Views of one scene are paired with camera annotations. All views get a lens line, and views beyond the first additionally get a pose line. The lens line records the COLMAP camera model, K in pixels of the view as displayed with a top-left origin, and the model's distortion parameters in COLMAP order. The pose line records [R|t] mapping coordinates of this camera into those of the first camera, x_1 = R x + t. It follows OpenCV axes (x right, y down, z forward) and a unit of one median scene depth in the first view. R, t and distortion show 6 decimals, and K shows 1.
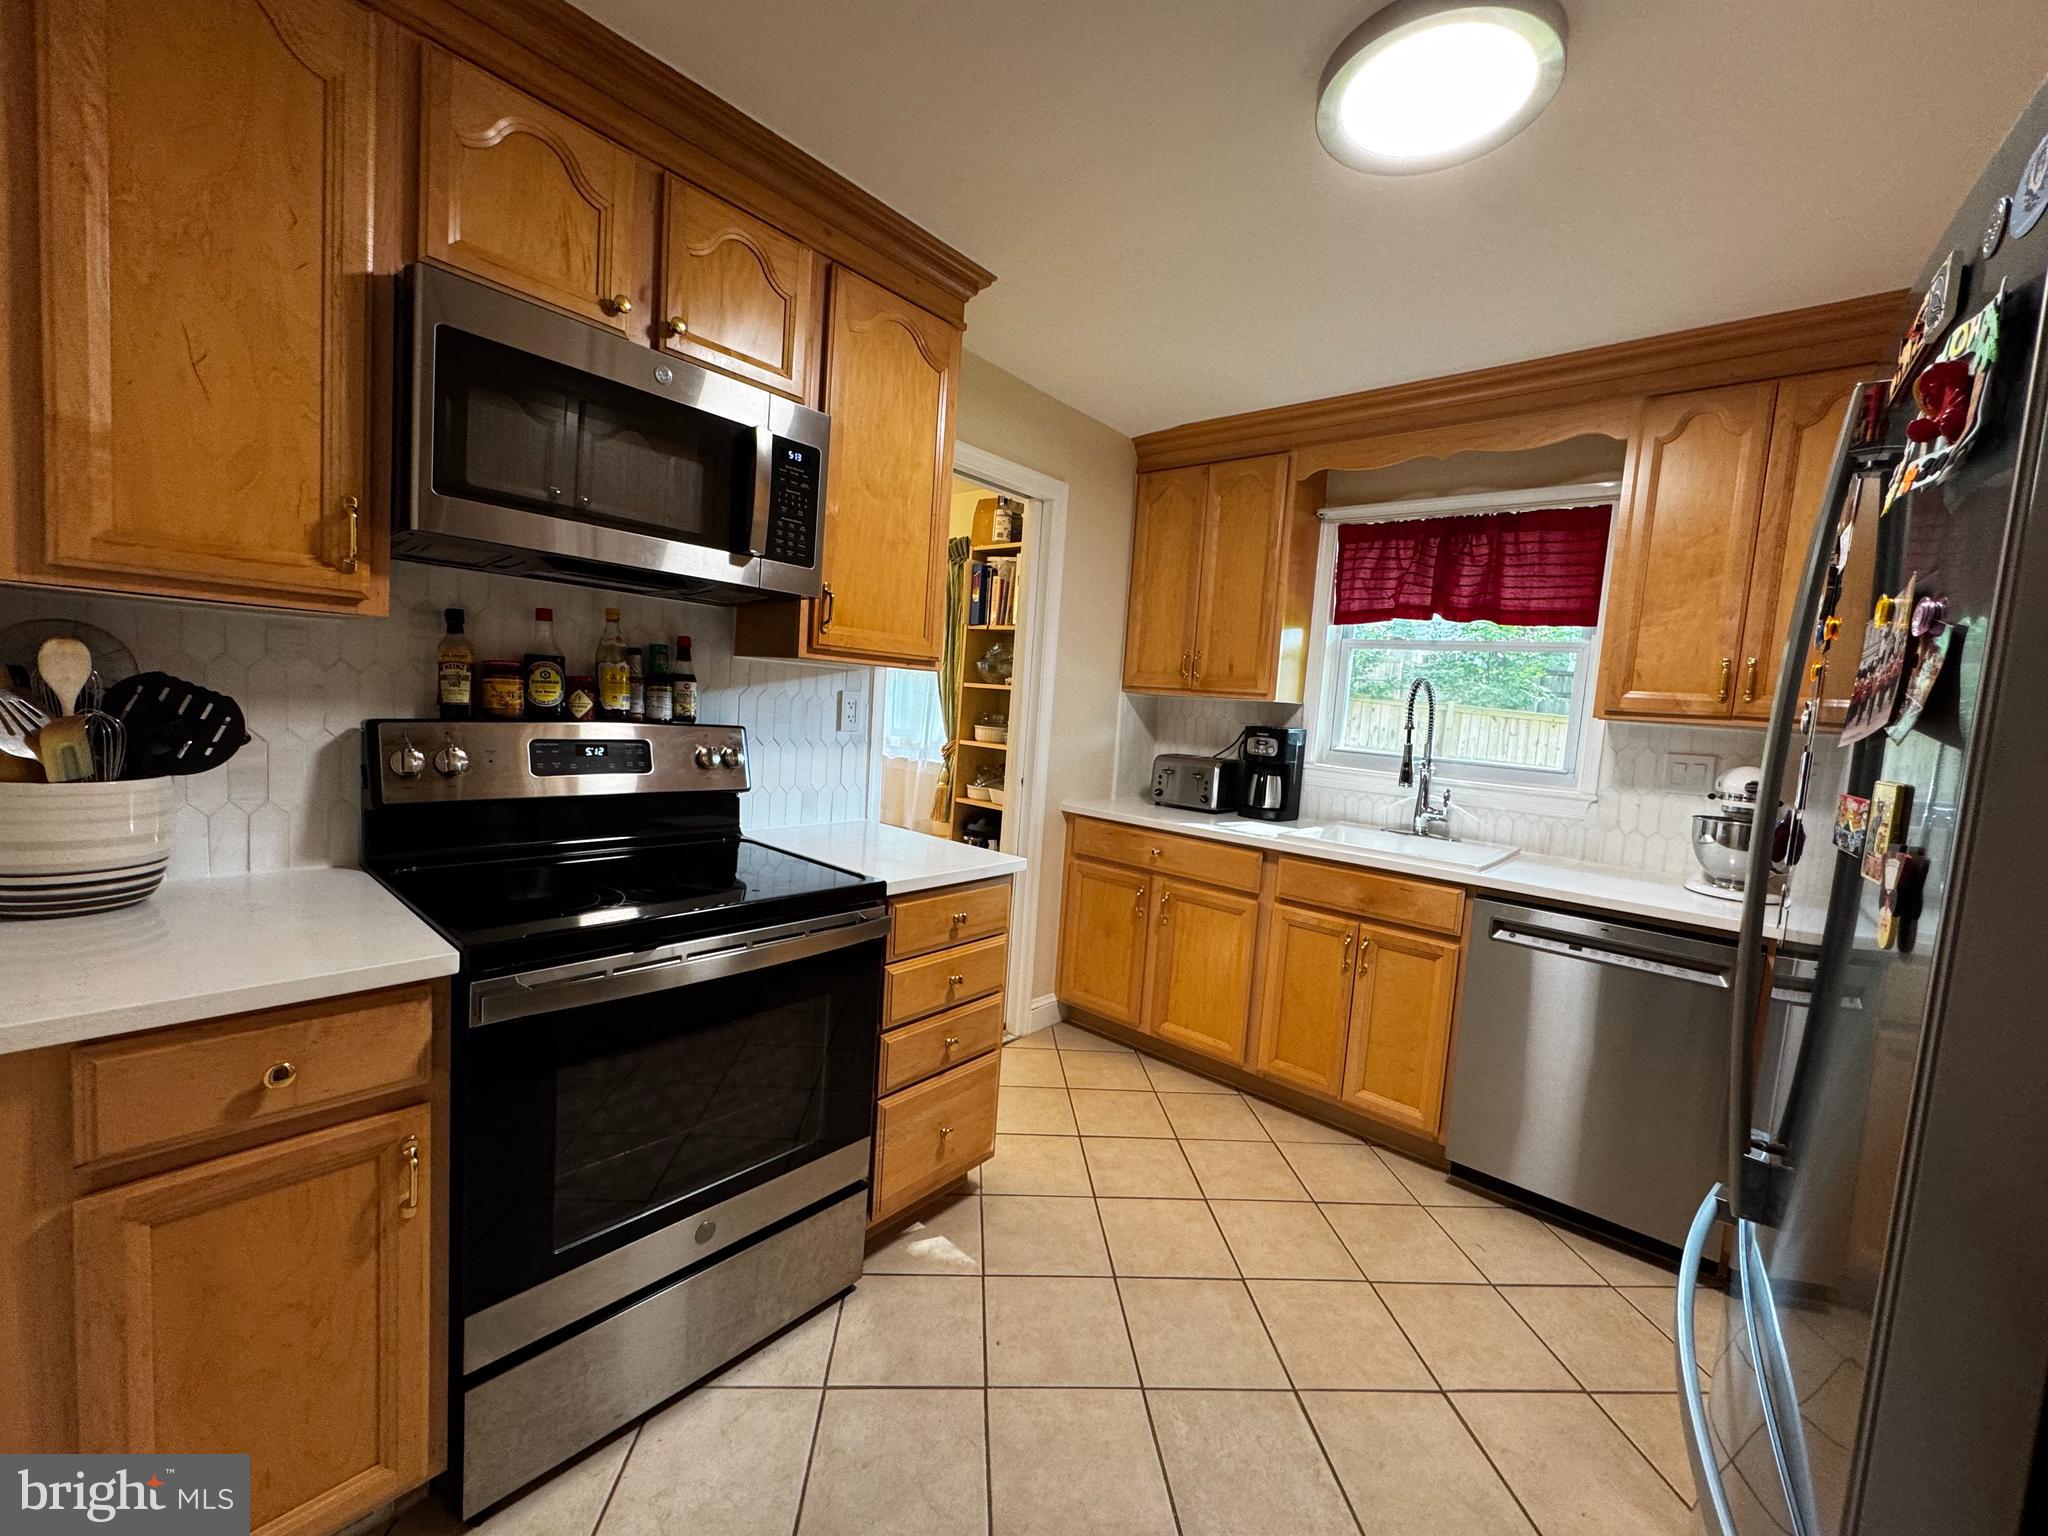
lens RADIAL K [[814.9, 0, 1020.8], [0, 814.9, 764.4], [0, 0, 1]] dist [-0.003846, 0.000848]
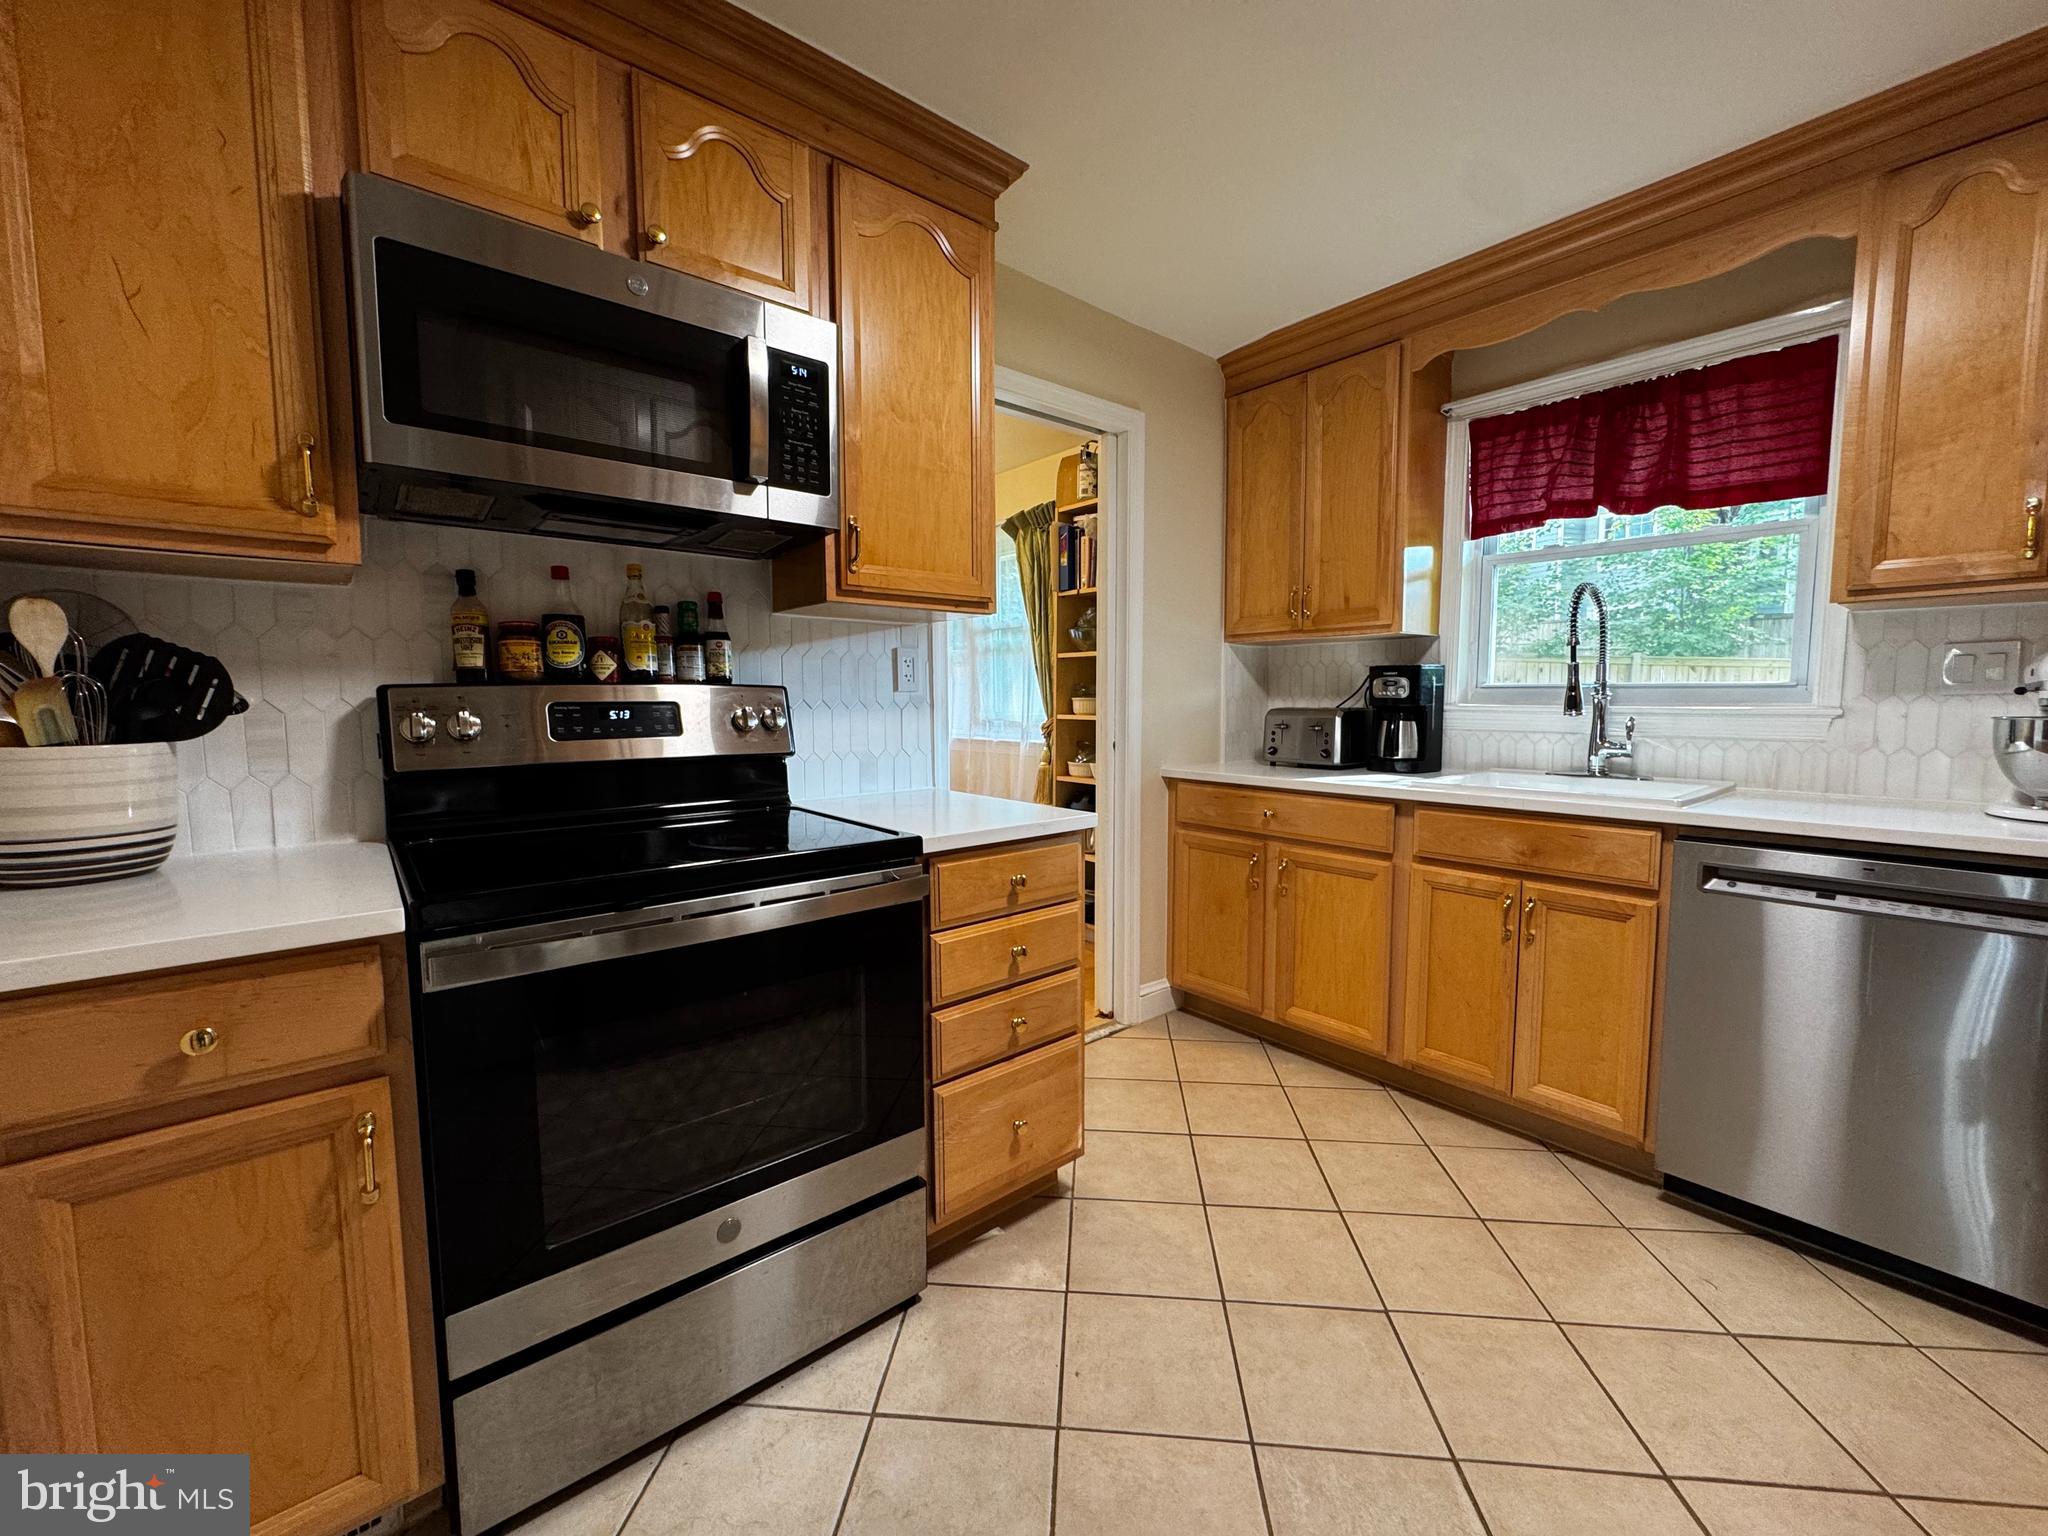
lens RADIAL K [[814.9, 0, 1022.5], [0, 814.9, 764.9], [0, 0, 1]] dist [-0.003846, 0.000848]
pose [[0.984314, -0.059671, -0.166026, 0.084424], [0.059052, 0.998217, -0.008667, 0.074167], [0.166247, -0.001273, 0.986083, 0.140534]]
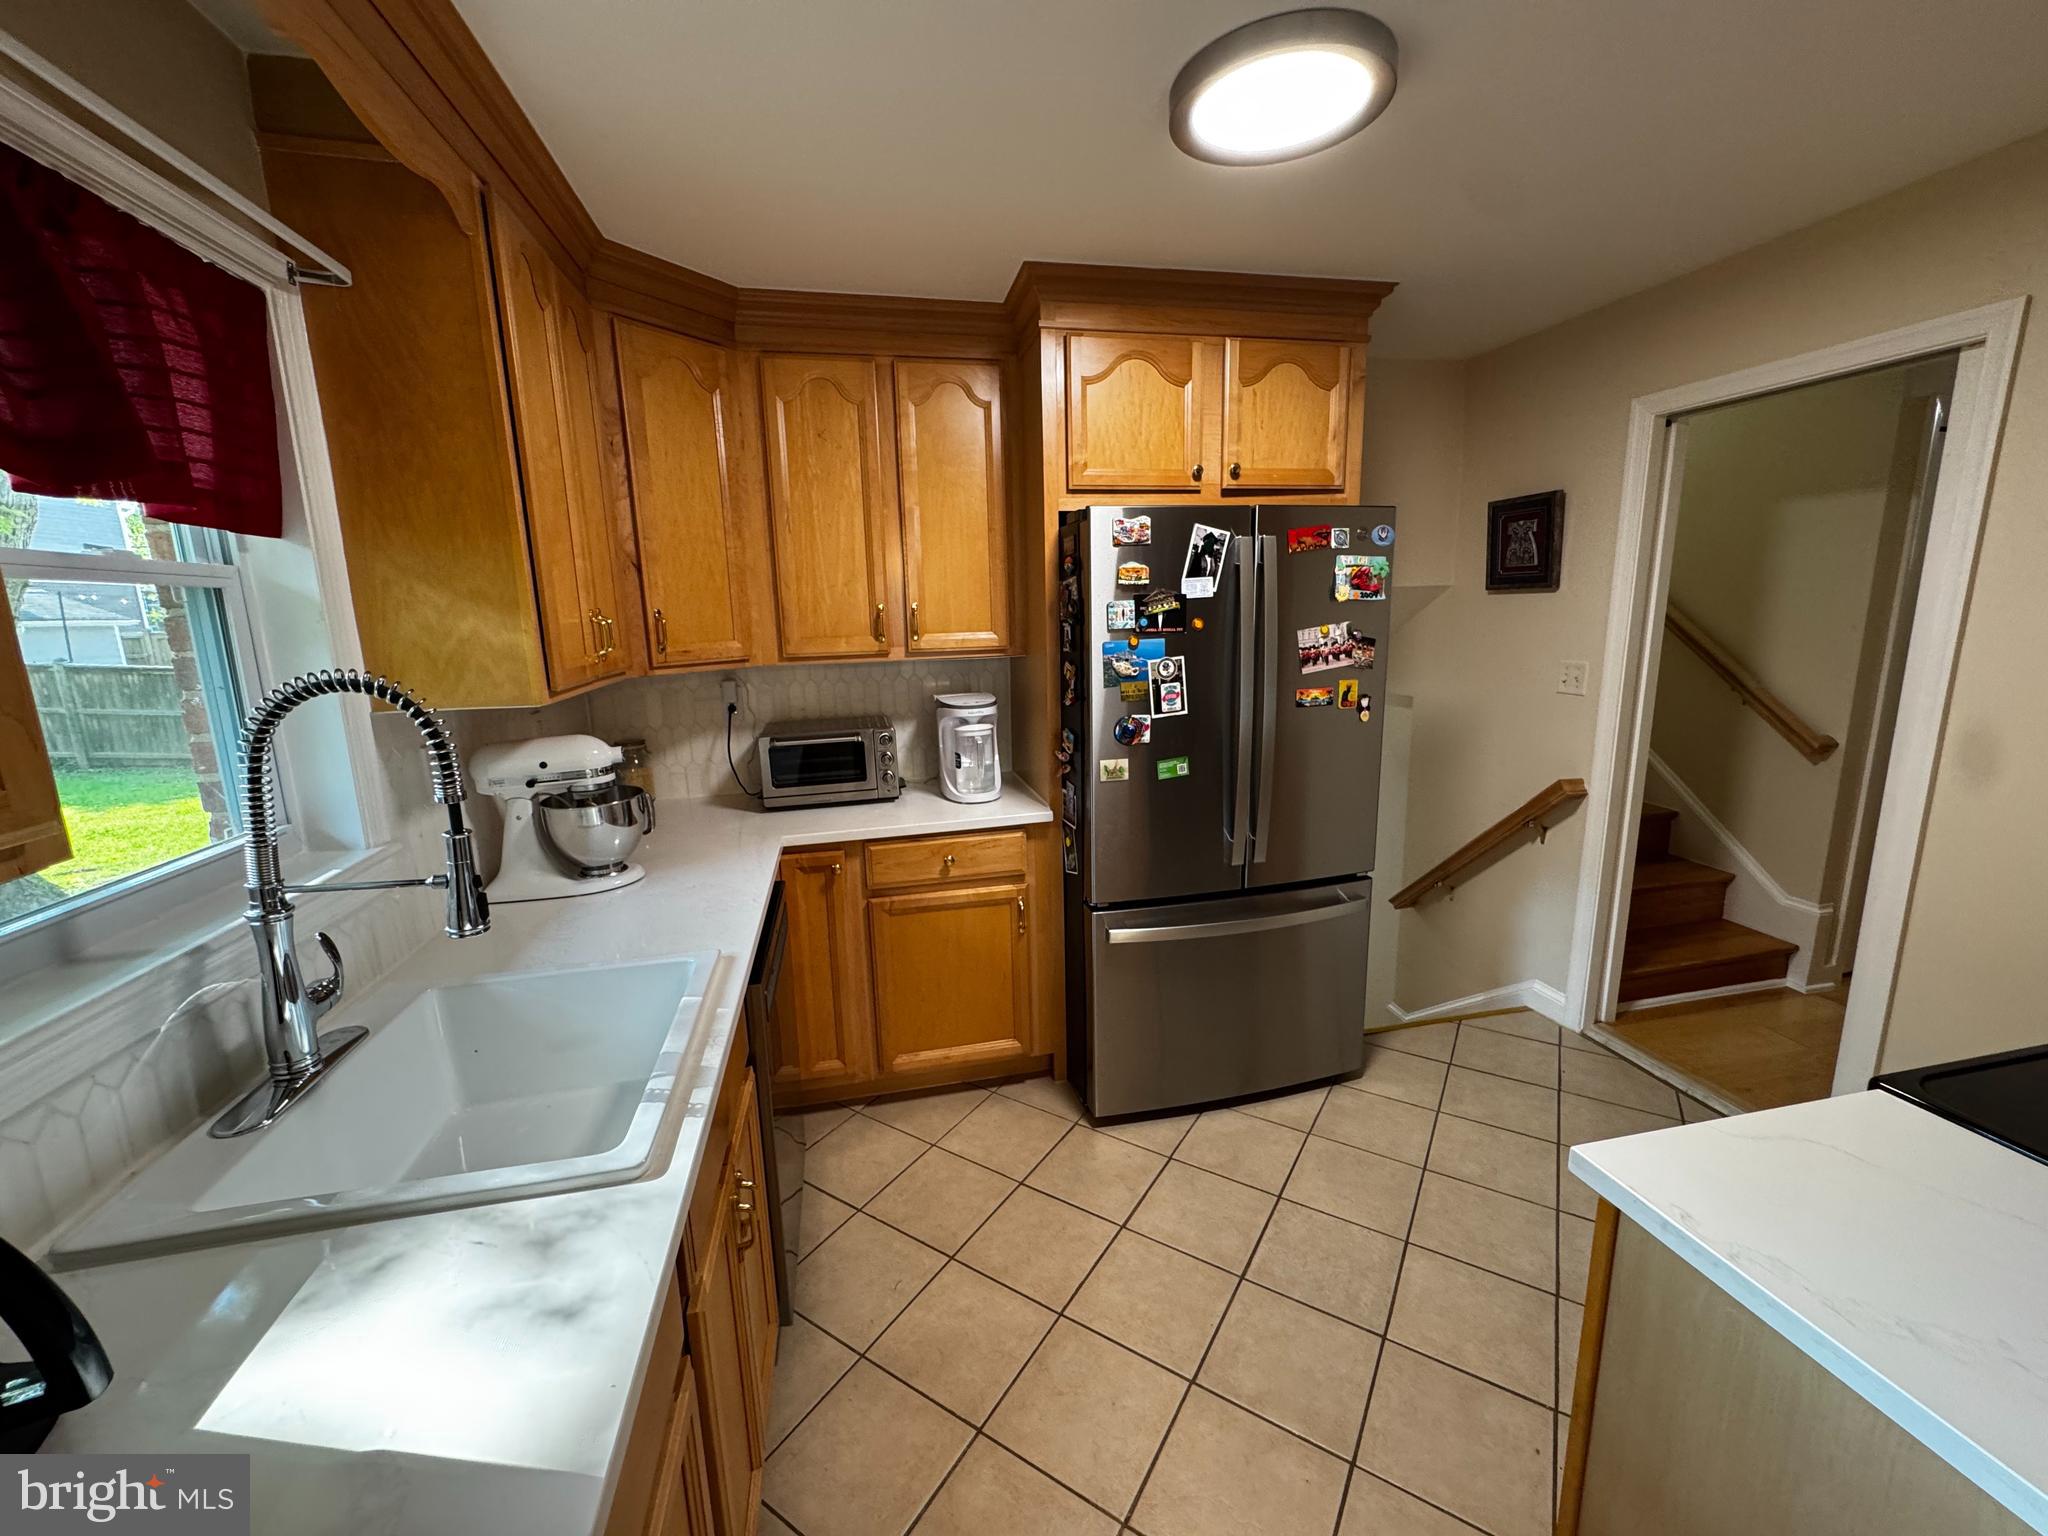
lens RADIAL K [[814.9, 0, 1025.6], [0, 814.9, 766.6], [0, 0, 1]] dist [-0.003846, 0.000848]
pose [[-0.801458, -0.164079, 0.575102, 0.027746], [0.017636, 0.954726, 0.296964, -0.252807], [-0.597791, 0.248147, -0.762279, 1.633800]]
